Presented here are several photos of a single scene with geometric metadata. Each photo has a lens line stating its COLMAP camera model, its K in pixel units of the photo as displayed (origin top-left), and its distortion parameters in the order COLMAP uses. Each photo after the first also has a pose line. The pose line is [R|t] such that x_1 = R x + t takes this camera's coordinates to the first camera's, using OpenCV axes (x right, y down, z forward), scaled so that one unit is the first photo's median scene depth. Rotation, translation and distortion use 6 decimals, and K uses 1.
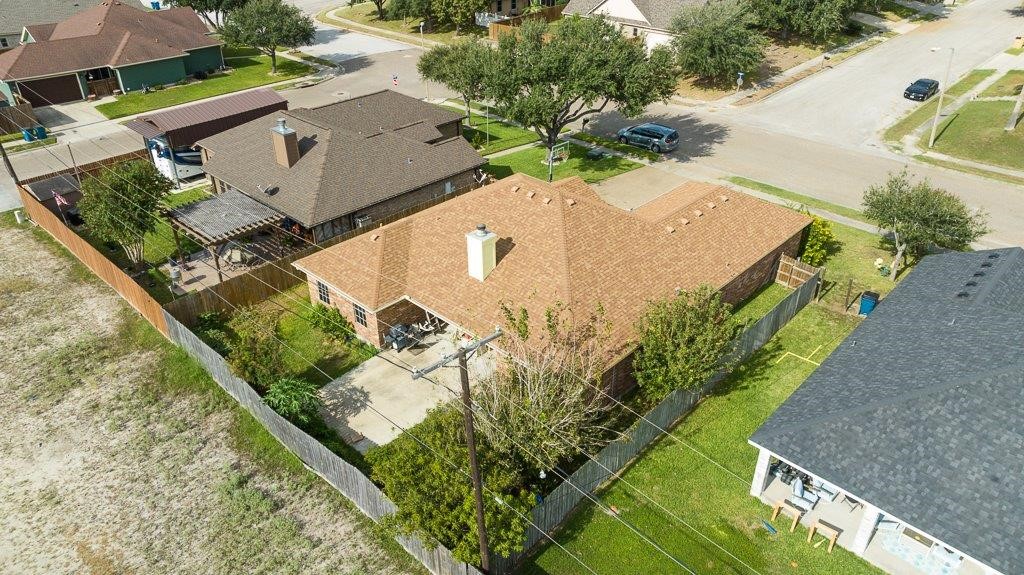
lens RADIAL K [[718.9, 0, 512.0], [0, 718.9, 287.5], [0, 0, 1]] dist [-0.025822, -0.000845]
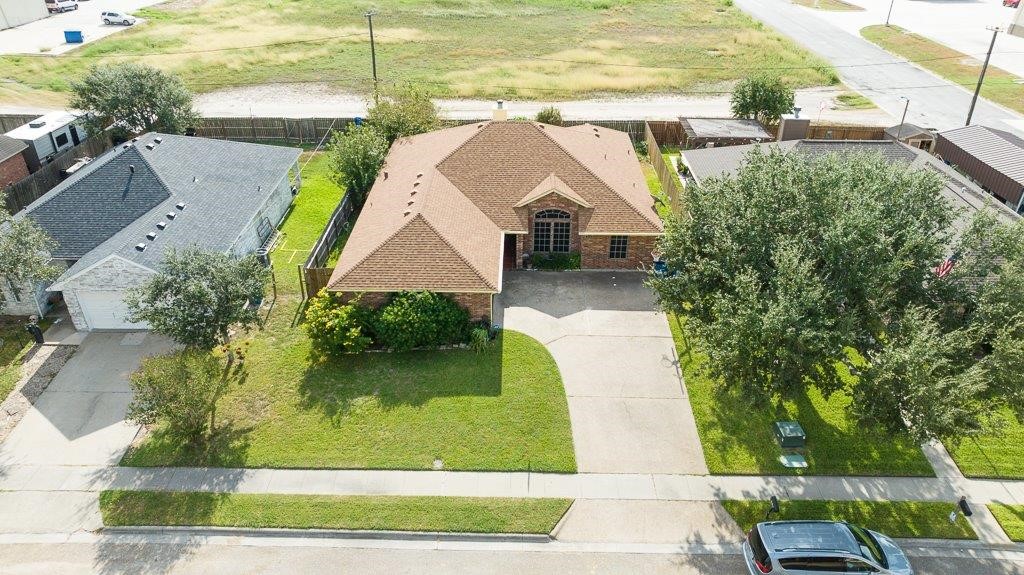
lens RADIAL K [[718.9, 0, 512.0], [0, 718.9, 287.5], [0, 0, 1]] dist [-0.025822, -0.000845]
pose [[-0.737300, 0.348507, -0.578732, 0.510257], [-0.342768, 0.545222, 0.765012, -0.551379], [0.582150, 0.762414, -0.282536, 0.919973]]
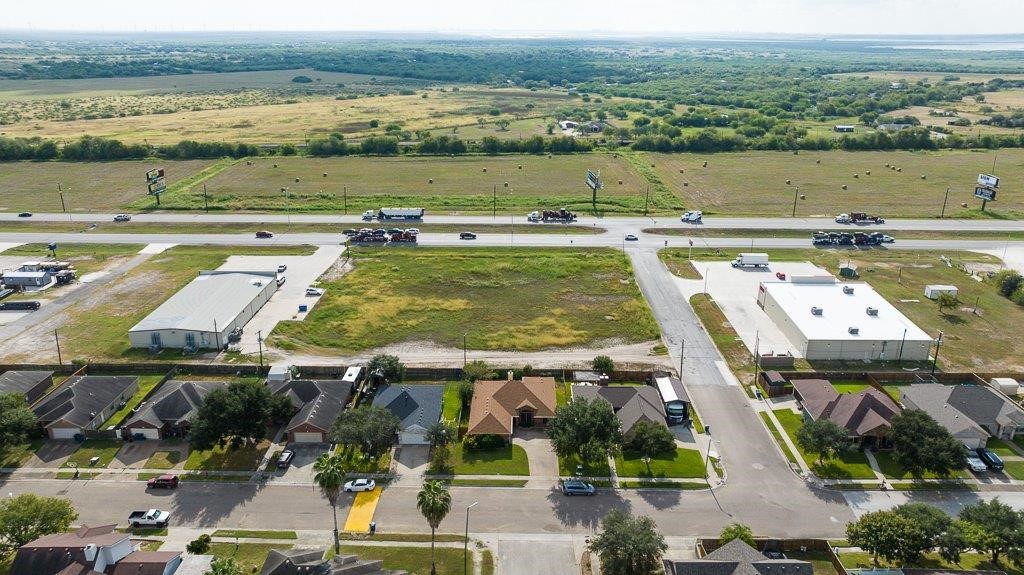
lens RADIAL K [[718.9, 0, 512.0], [0, 718.9, 287.5], [0, 0, 1]] dist [-0.025822, -0.000845]
pose [[-0.735605, 0.230479, -0.636997, 1.509596], [-0.345990, 0.680605, 0.645807, -1.867826], [0.582388, 0.695454, -0.420913, 1.381757]]
